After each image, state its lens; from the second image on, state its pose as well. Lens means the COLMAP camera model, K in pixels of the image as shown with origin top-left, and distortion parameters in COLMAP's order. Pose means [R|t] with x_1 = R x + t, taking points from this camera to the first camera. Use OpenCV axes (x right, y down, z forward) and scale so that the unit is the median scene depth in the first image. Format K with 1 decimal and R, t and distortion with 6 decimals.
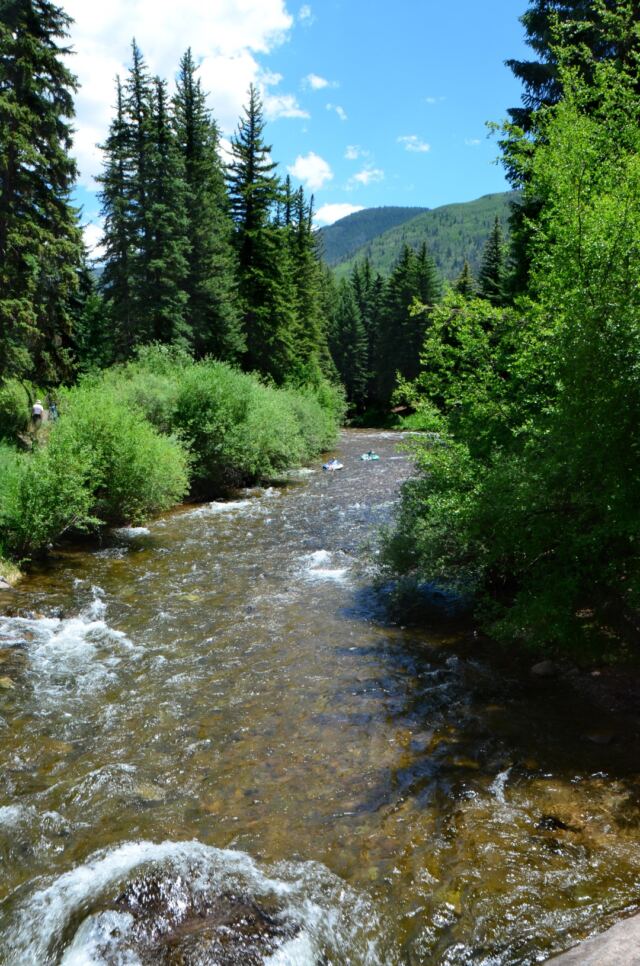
lens RADIAL K [[765.7, 0, 320.0], [0, 765.7, 483.0], [0, 0, 1]] dist [-0.120468, 0.287101]
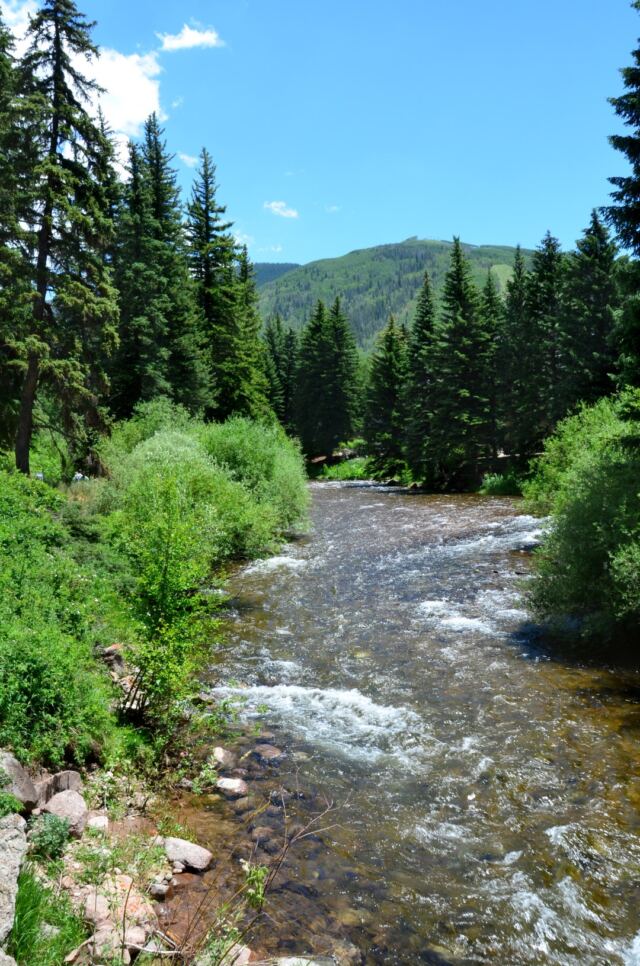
lens RADIAL K [[765.7, 0, 320.0], [0, 765.7, 483.0], [0, 0, 1]] dist [-0.120468, 0.287101]
pose [[0.987532, -0.048001, 0.149921, -0.110143], [0.058097, 0.996277, -0.063700, -0.001295], [-0.146305, 0.071616, 0.986644, -0.001312]]
